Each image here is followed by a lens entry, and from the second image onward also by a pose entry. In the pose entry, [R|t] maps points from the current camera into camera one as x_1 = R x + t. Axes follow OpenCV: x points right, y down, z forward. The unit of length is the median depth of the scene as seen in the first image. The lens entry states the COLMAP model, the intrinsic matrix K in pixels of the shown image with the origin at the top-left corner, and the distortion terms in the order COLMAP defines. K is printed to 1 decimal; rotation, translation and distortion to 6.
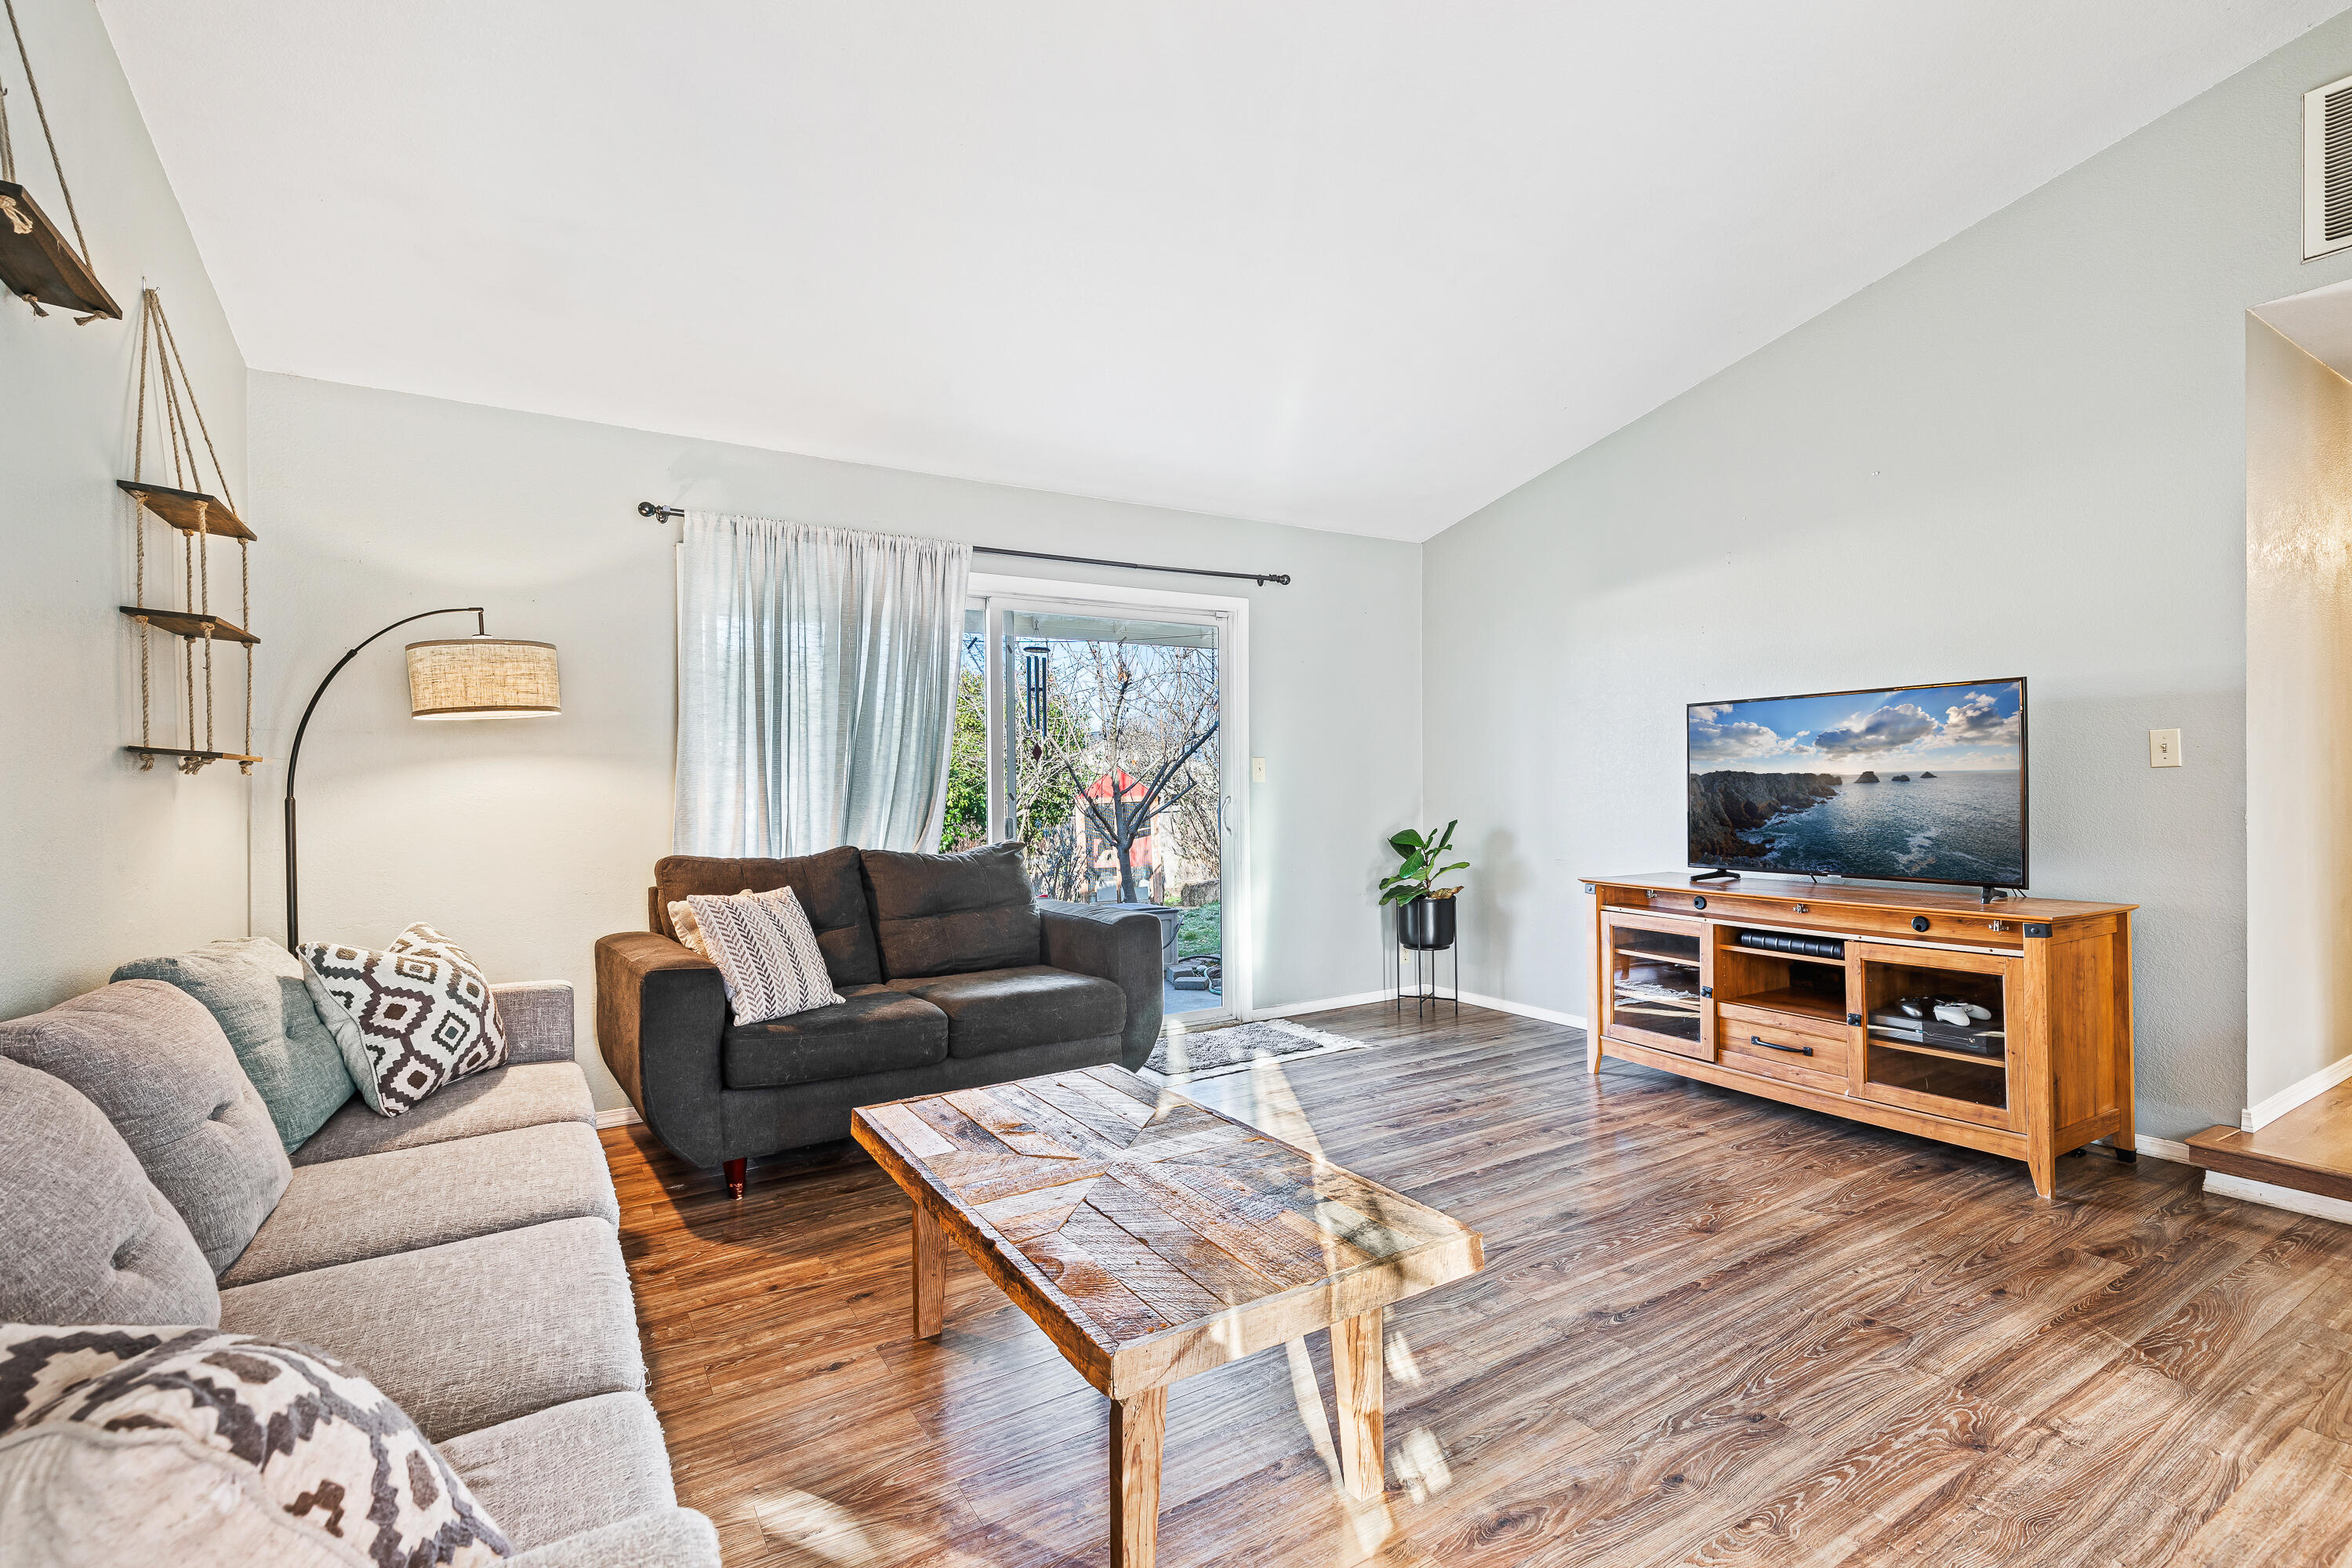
lens RADIAL K [[1071.7, 0, 1174.7], [0, 1071.7, 792.9], [0, 0, 1]] dist [0.012735, 0.000249]
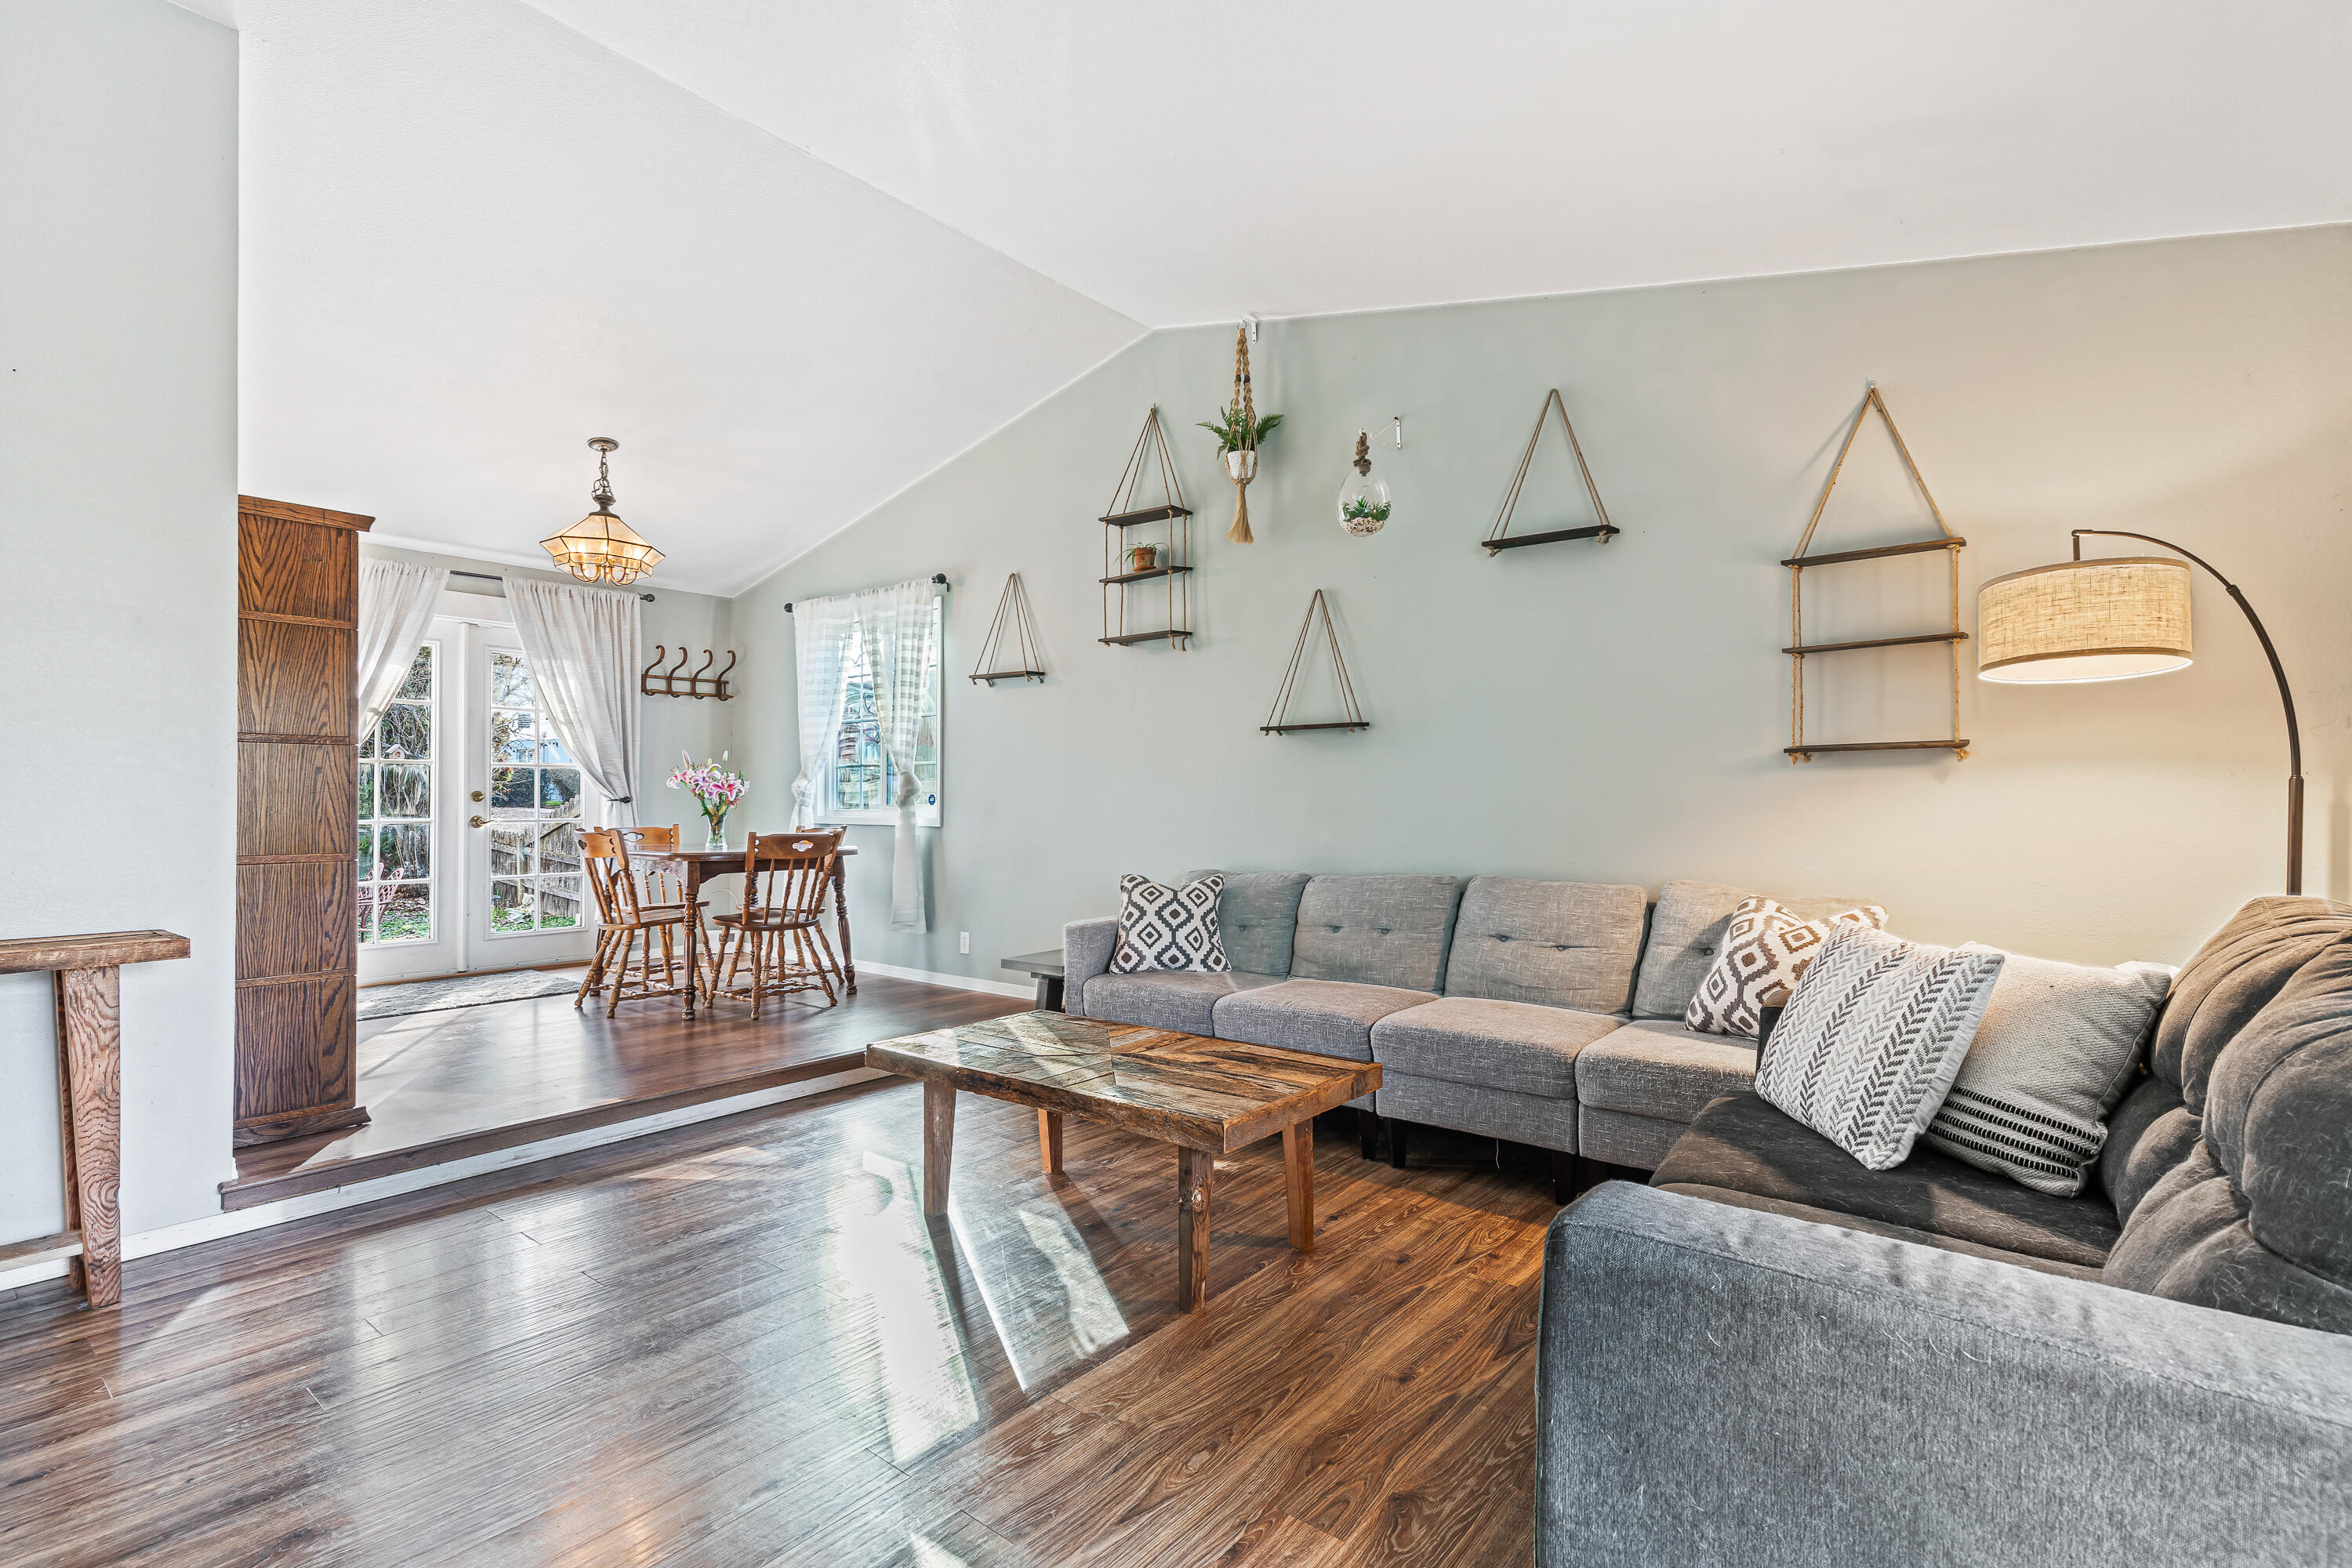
lens RADIAL K [[1071.7, 0, 1197.5], [0, 1071.7, 789.1], [0, 0, 1]] dist [0.012735, 0.000249]
pose [[-0.943421, 0.013213, -0.331334, 0.159841], [0.013933, 0.999903, 0.000204, 0.002076], [0.331305, -0.004424, -0.943513, 1.275051]]
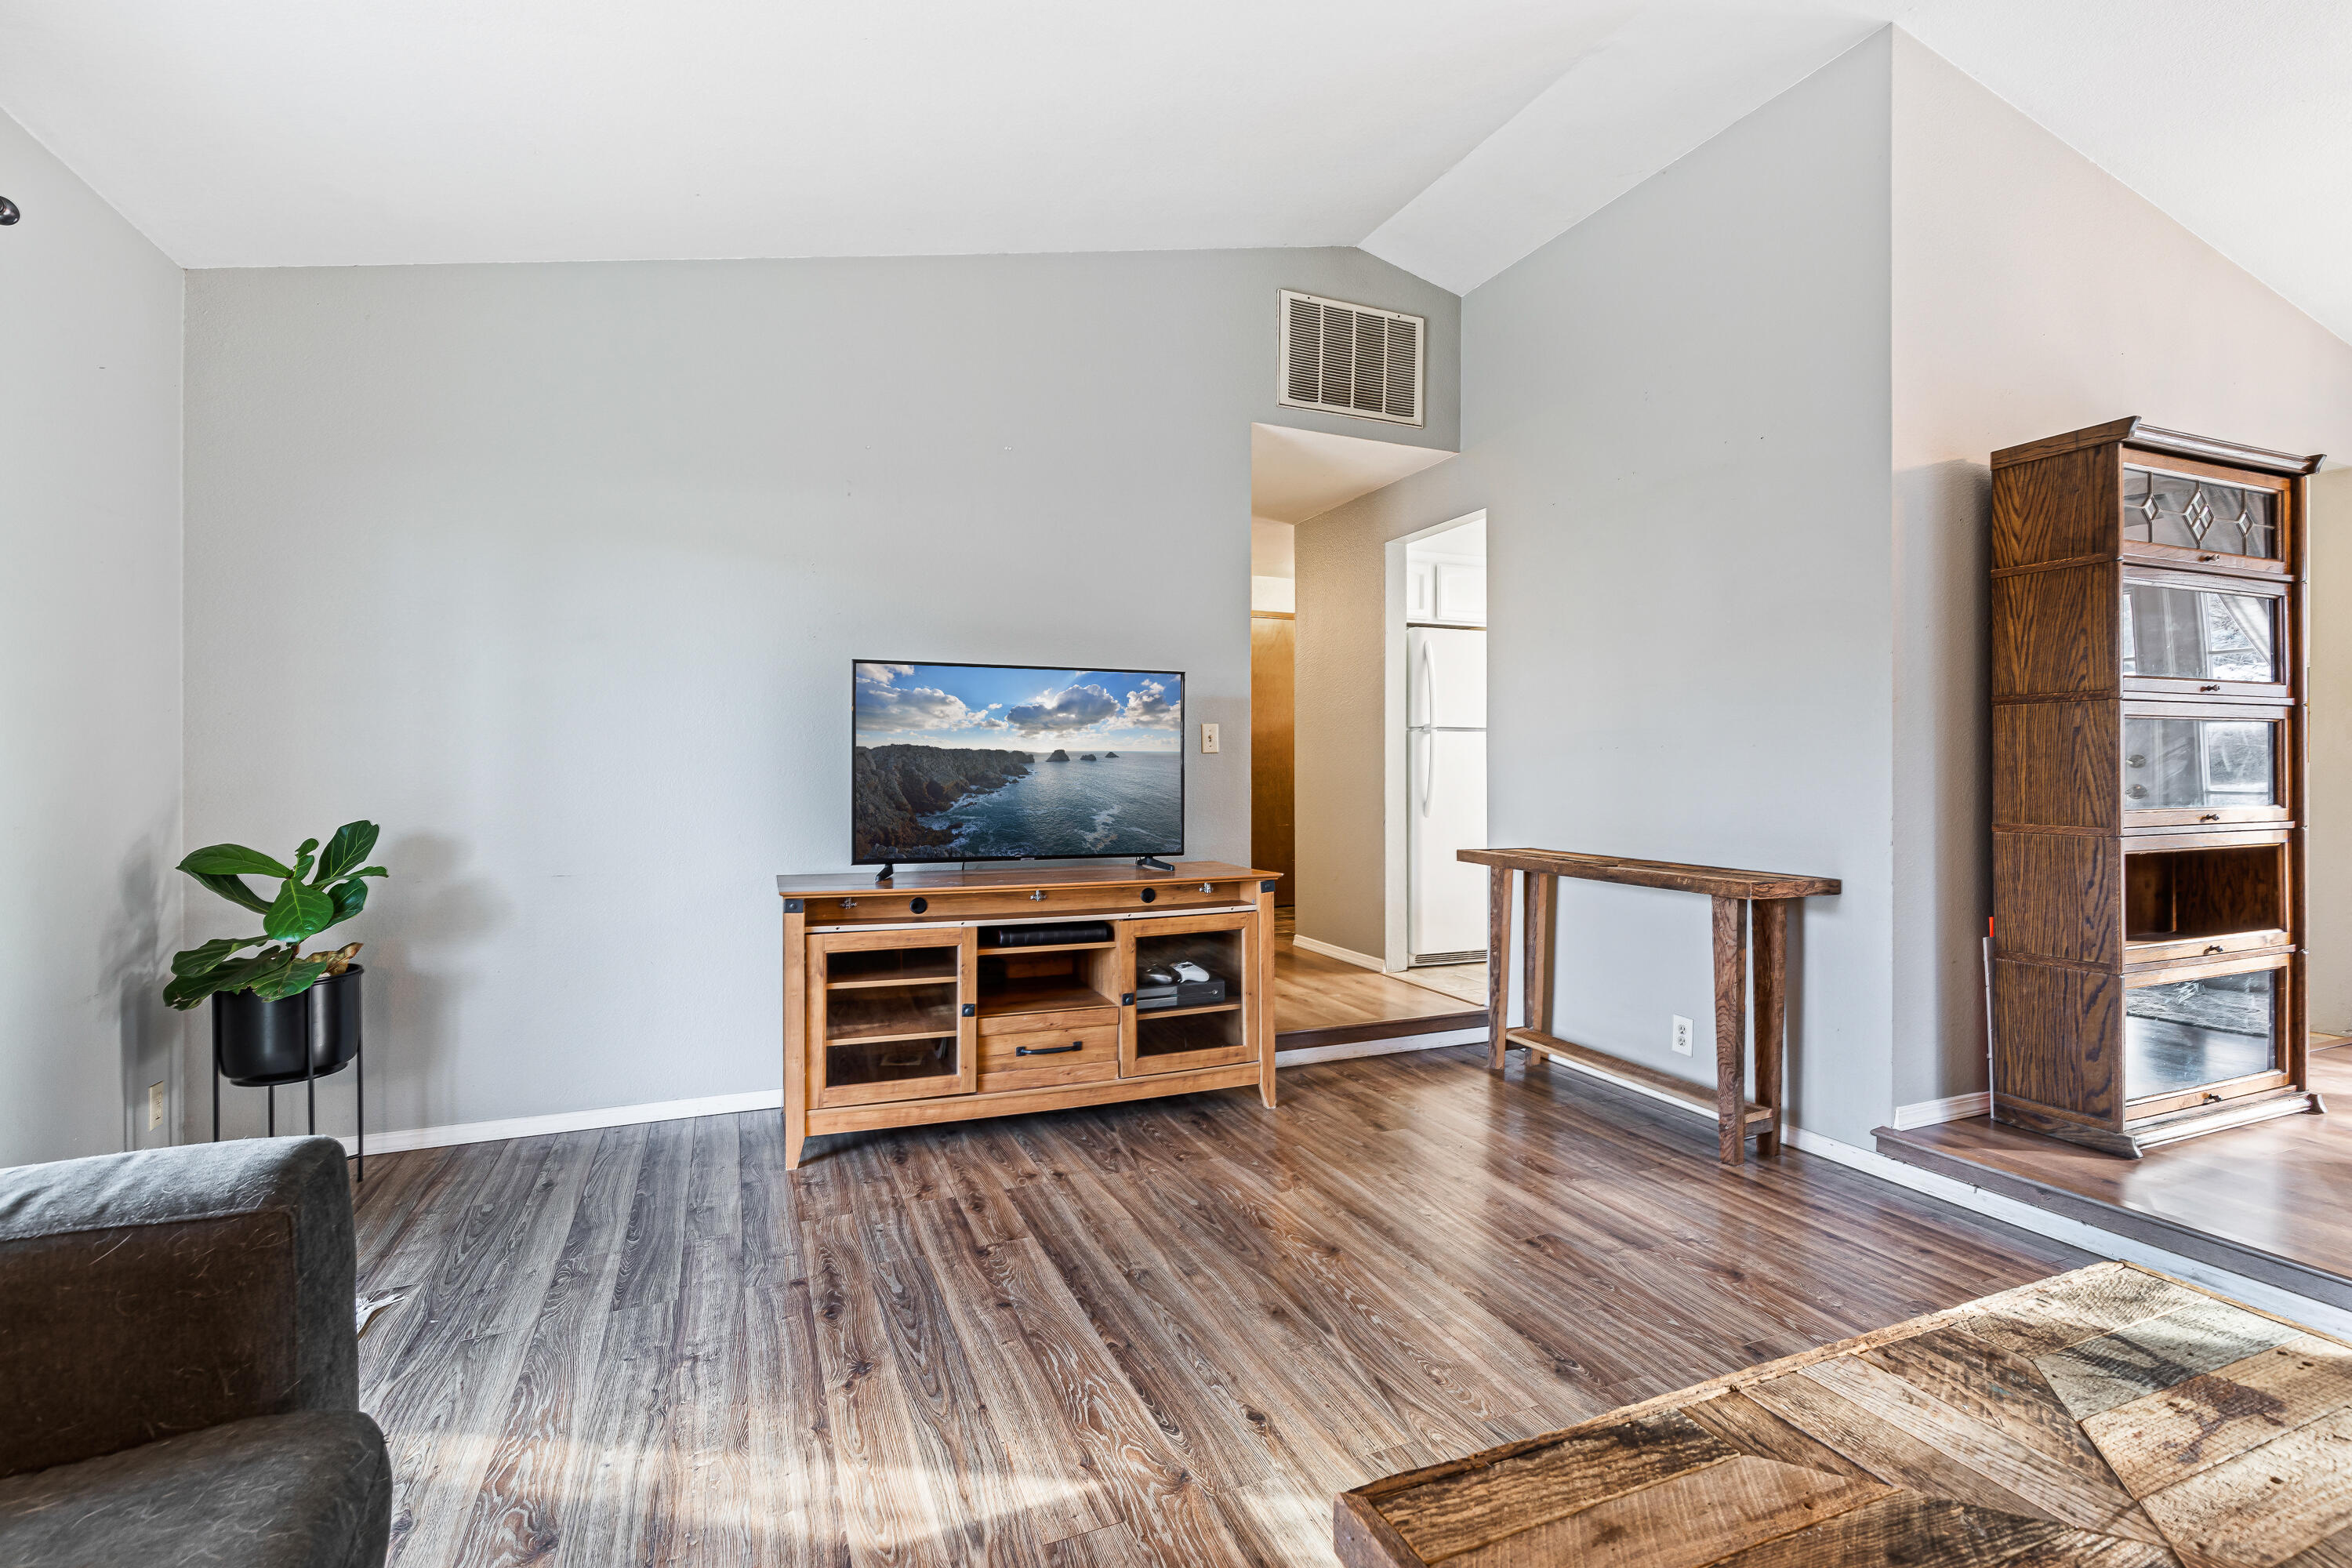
lens RADIAL K [[1071.7, 0, 1188.7], [0, 1071.7, 775.7], [0, 0, 1]] dist [0.012735, 0.000249]
pose [[0.144103, 0.010257, 0.989510, -0.306086], [0.003829, 0.999933, -0.010922, 0.014883], [-0.989555, 0.005363, 0.144054, 0.728685]]
